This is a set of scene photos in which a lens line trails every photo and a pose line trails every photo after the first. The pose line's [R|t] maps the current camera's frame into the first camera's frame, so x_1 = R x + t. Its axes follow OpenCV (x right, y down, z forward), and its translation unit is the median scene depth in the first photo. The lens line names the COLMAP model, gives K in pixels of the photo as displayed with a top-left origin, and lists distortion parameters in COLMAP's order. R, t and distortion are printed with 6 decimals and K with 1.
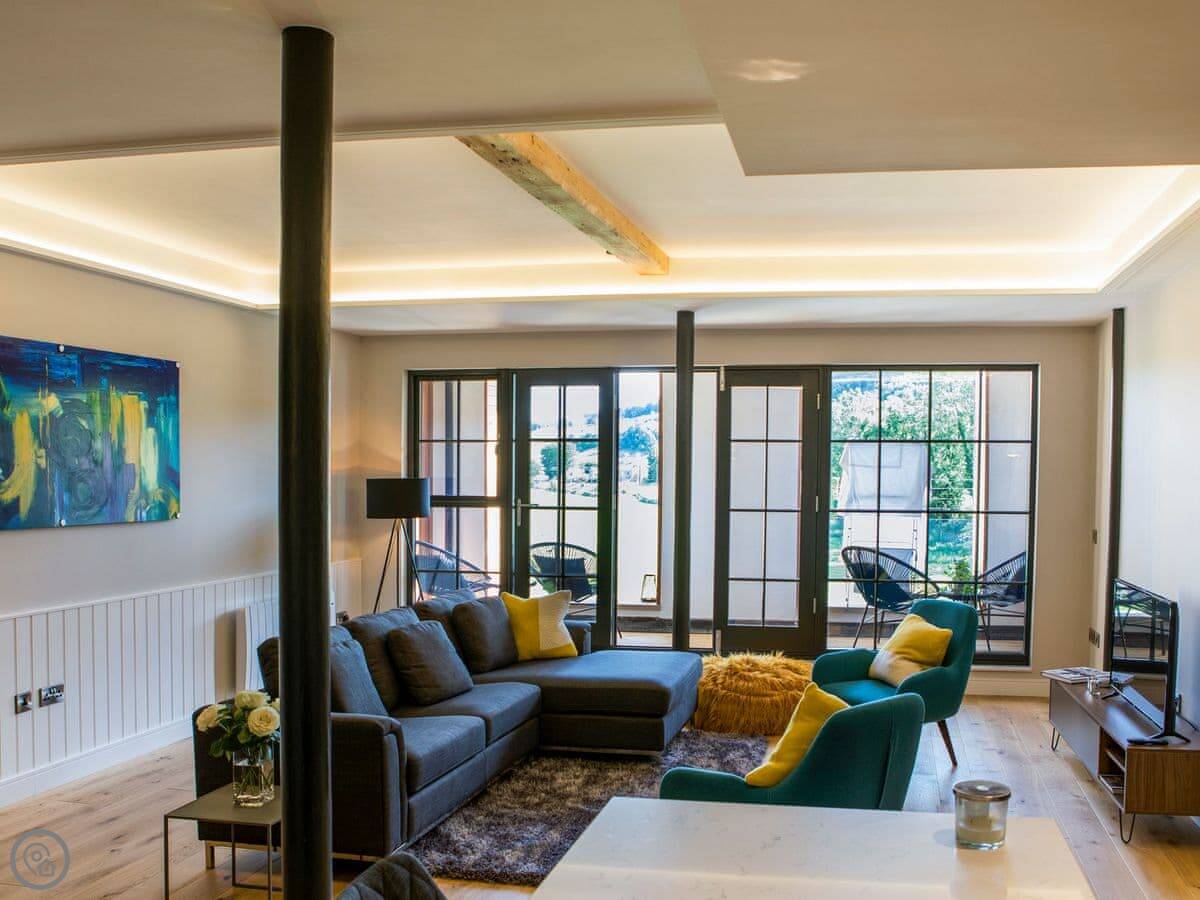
lens RADIAL K [[1075.4, 0, 743.4], [0, 1075.4, 497.5], [0, 0, 1]] dist [-0.003488, 0.009006]
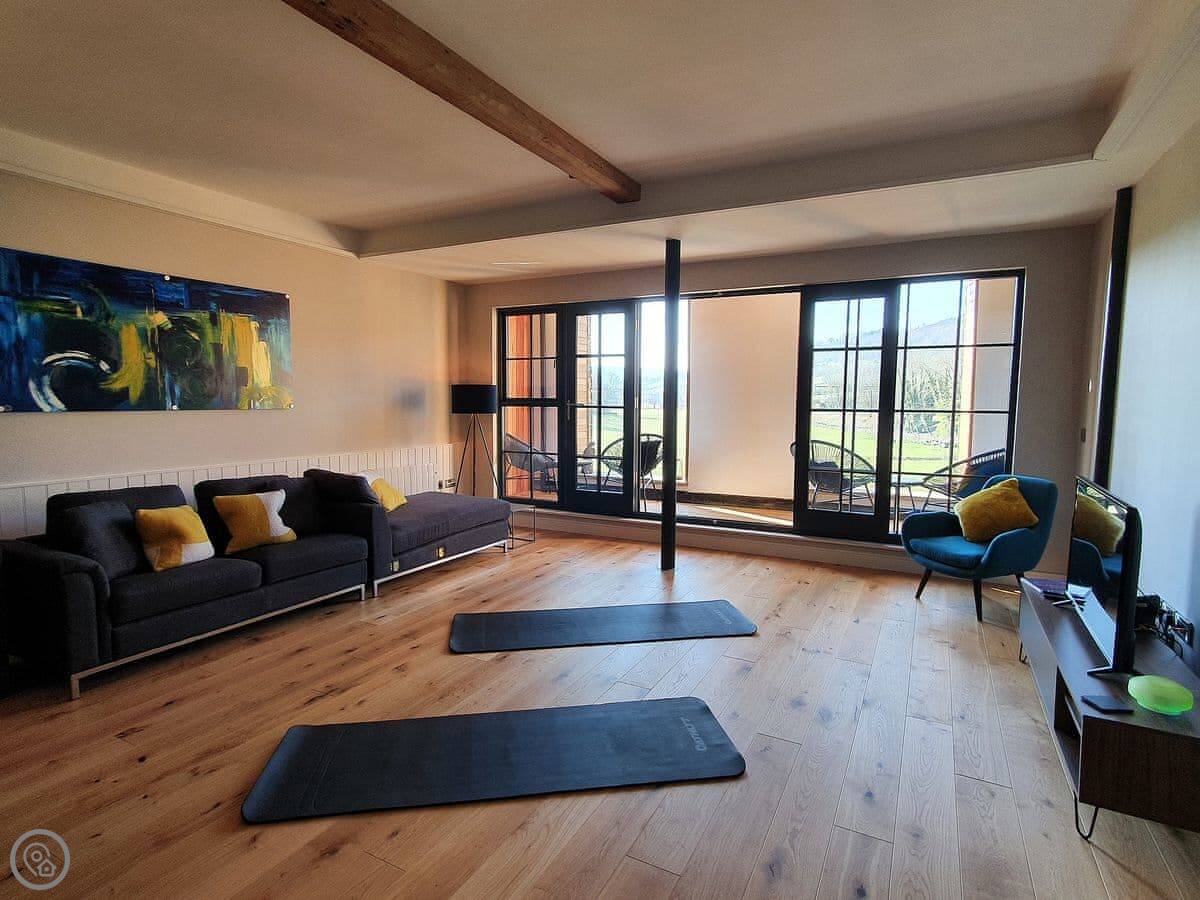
lens RADIAL K [[643.1, 0, 600.0], [0, 643.1, 450.0], [0, 0, 1]] dist [0.001234, 0.034047]
pose [[0.942892, 0.024983, -0.332161, 0.148238], [-0.005525, 0.998219, 0.059395, 0.024570], [0.333053, -0.054168, 0.941351, 0.390864]]
